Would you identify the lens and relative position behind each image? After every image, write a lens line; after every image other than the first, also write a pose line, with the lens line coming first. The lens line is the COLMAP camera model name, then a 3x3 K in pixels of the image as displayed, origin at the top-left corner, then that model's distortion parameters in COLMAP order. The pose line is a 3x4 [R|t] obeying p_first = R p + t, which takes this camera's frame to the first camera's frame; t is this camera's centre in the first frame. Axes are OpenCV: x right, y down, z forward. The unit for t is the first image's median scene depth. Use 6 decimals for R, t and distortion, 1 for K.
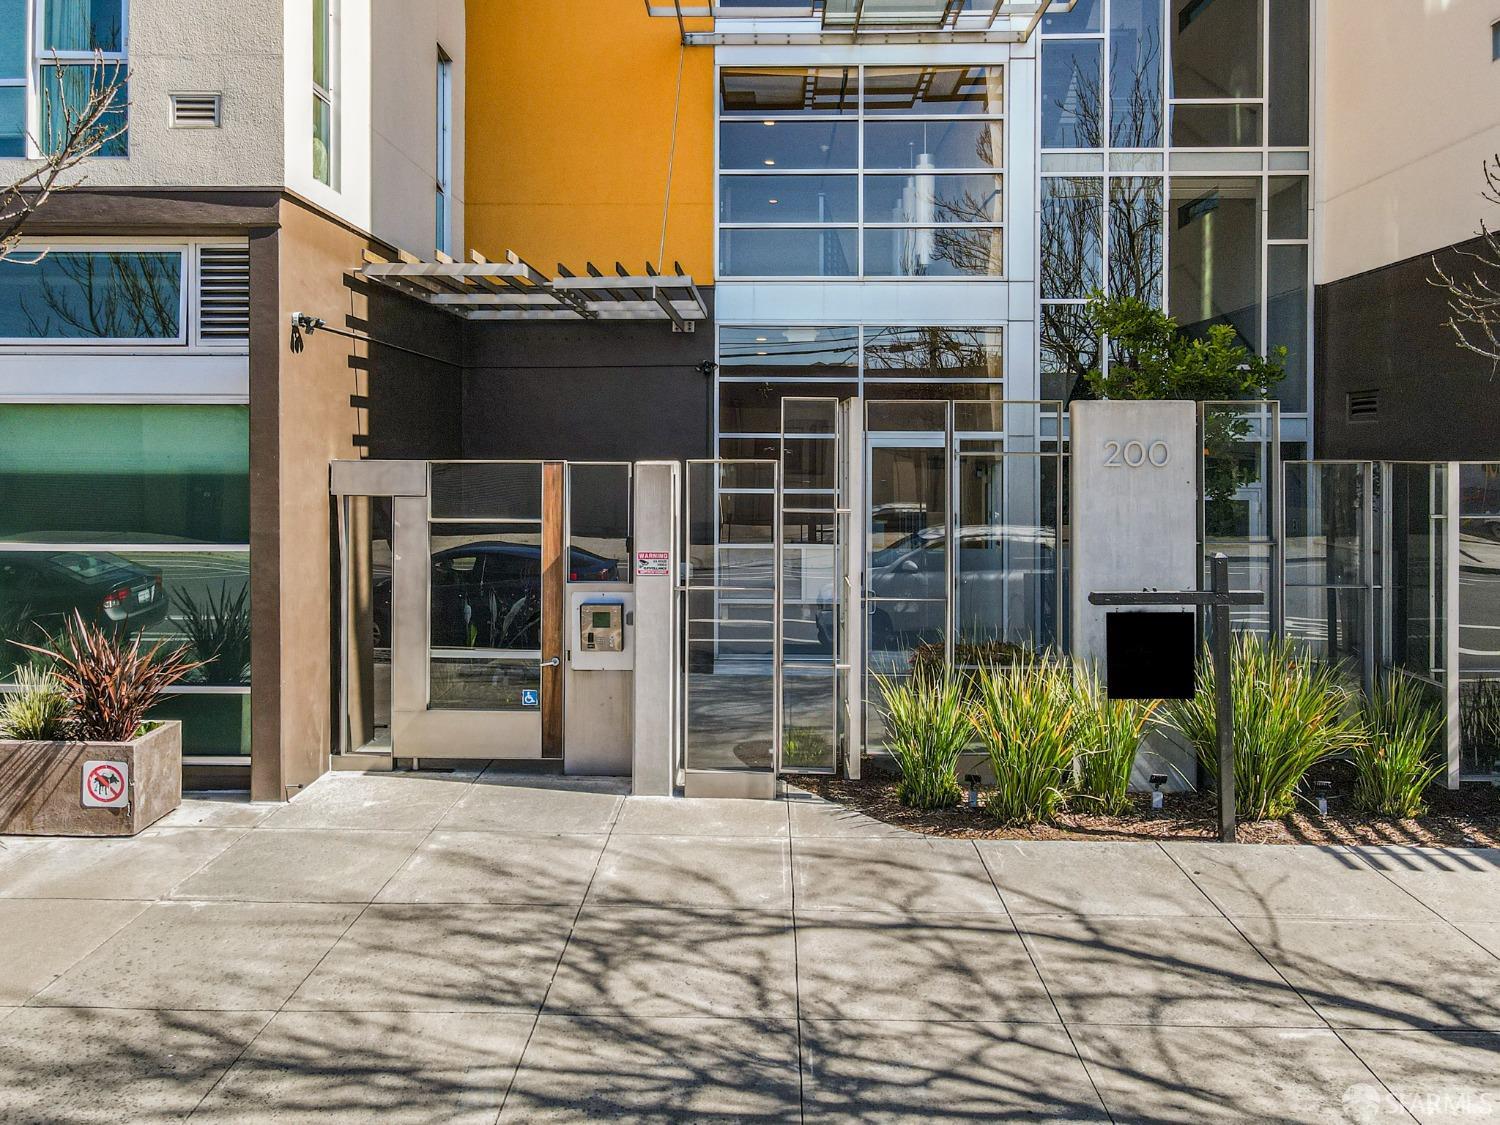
lens RADIAL K [[1020.5, 0, 750.0], [0, 1020.5, 562.5], [0, 0, 1]] dist [0.003232, 0.003119]
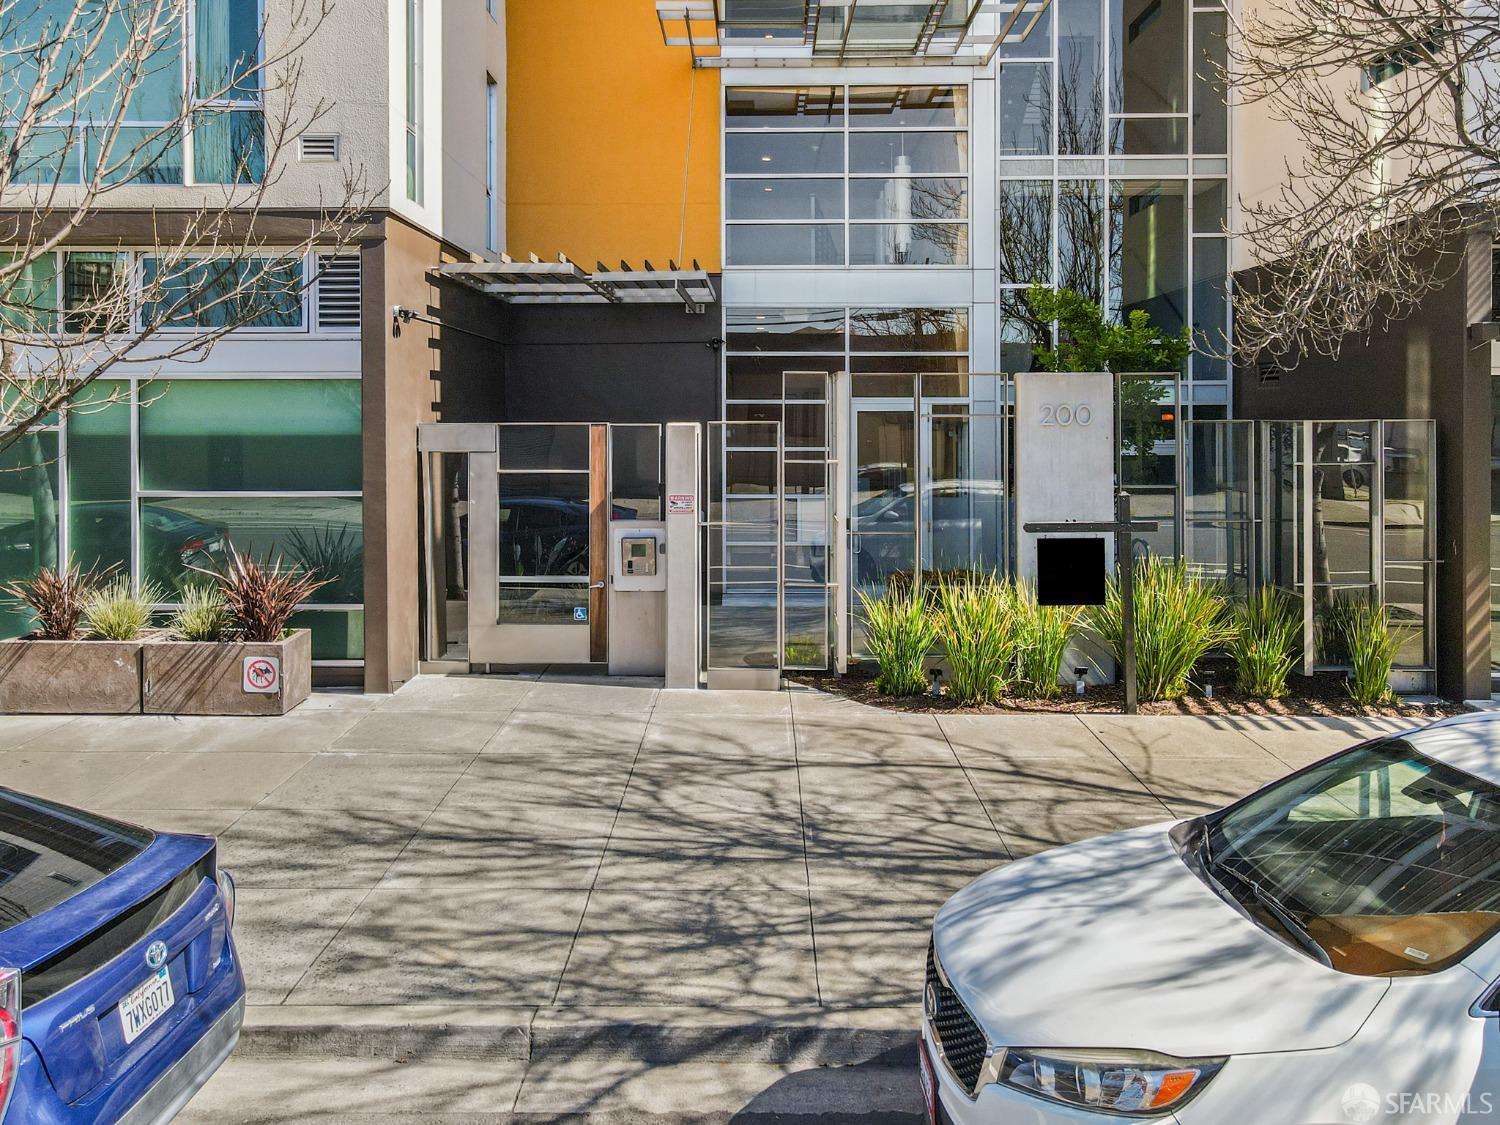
lens RADIAL K [[1037.4, 0, 752.2], [0, 1037.4, 519.6], [0, 0, 1]] dist [-0.001257, -0.000332]
pose [[0.999947, -0.005350, 0.008795, -0.017724], [0.005426, 0.999947, -0.008702, 0.030376], [-0.008748, 0.008750, 0.999923, -0.266704]]
